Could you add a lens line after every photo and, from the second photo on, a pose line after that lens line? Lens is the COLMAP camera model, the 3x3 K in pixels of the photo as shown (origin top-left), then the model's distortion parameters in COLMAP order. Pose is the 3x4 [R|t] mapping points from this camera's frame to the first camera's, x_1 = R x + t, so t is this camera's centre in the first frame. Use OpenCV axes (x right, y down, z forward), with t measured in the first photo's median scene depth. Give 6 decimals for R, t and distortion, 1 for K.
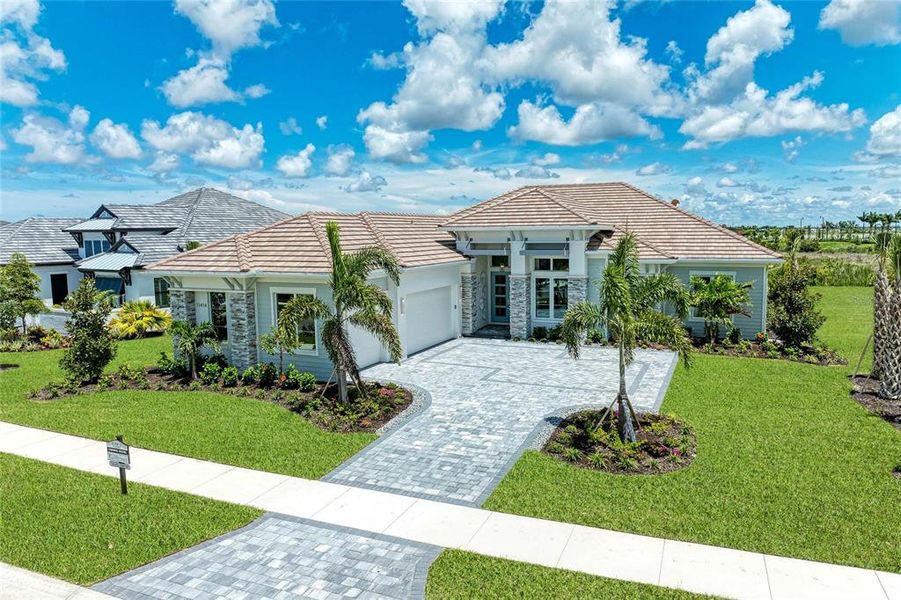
lens RADIAL K [[611.2, 0, 450.5], [0, 611.2, 300.0], [0, 0, 1]] dist [-0.021838, 0.000390]
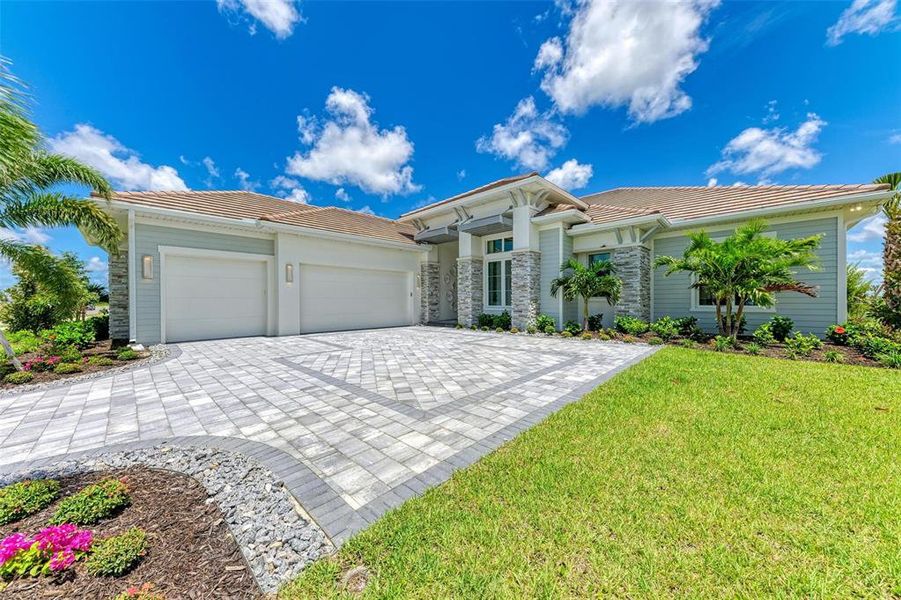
lens RADIAL K [[308.0, 0, 450.5], [0, 308.0, 300.0], [0, 0, 1]] dist [0.000845, -0.000052]
pose [[0.937632, 0.009235, -0.347507, 0.326273], [-0.045846, 0.994201, -0.097279, 0.089817], [0.344593, 0.107144, 0.932618, 0.731246]]
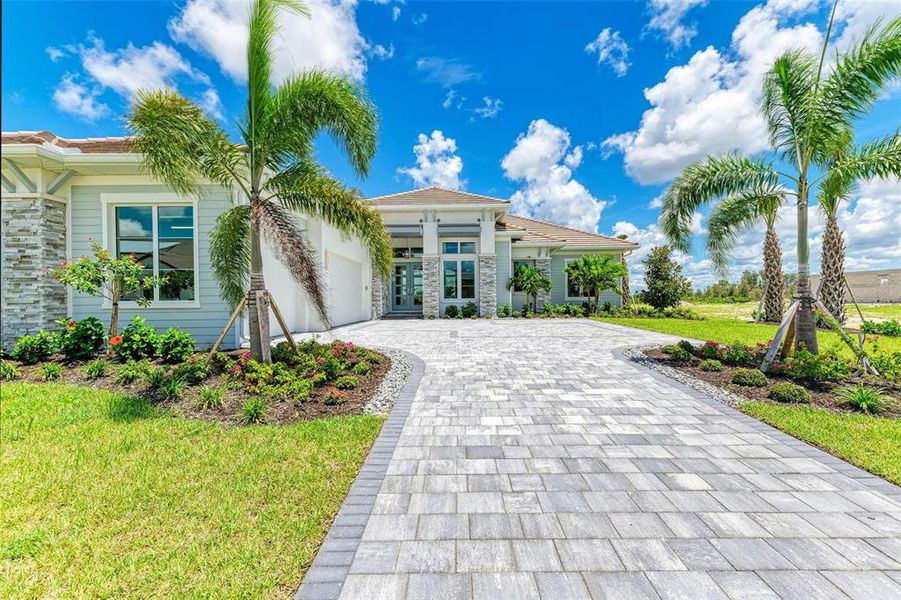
lens RADIAL K [[364.5, 0, 450.5], [0, 364.5, 300.0], [0, 0, 1]] dist [0.012296, -0.000434]
pose [[0.920409, 0.003410, 0.390941, -0.127099], [0.040202, 0.993836, -0.103318, 0.127664], [-0.388883, 0.110812, 0.914599, 0.560369]]
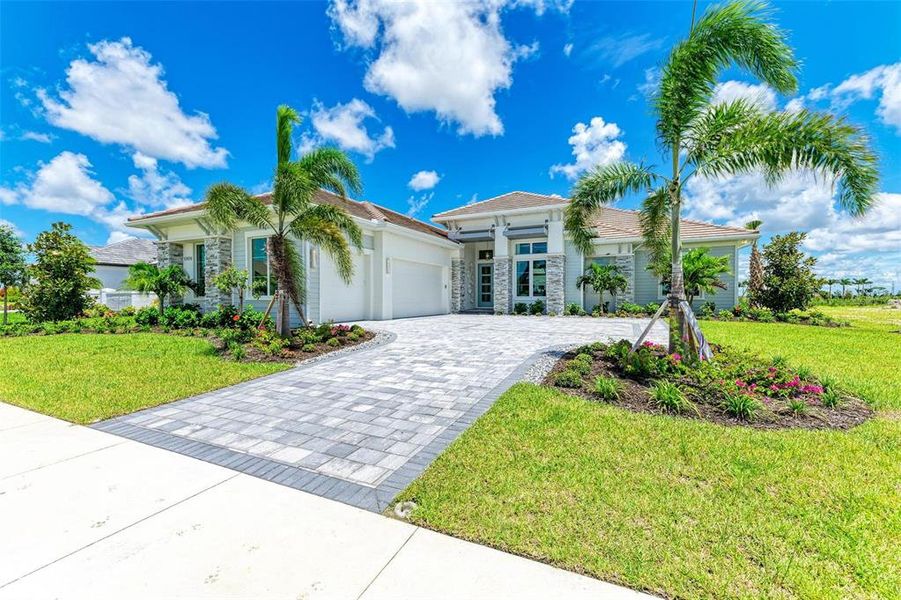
lens RADIAL K [[360.1, 0, 450.5], [0, 360.1, 300.0], [0, 0, 1]] dist [0.013451, -0.000036]
pose [[0.999433, 0.014027, -0.030602, 0.049961], [-0.017069, 0.994687, -0.101518, 0.138993], [0.029015, 0.101982, 0.994363, 0.446678]]
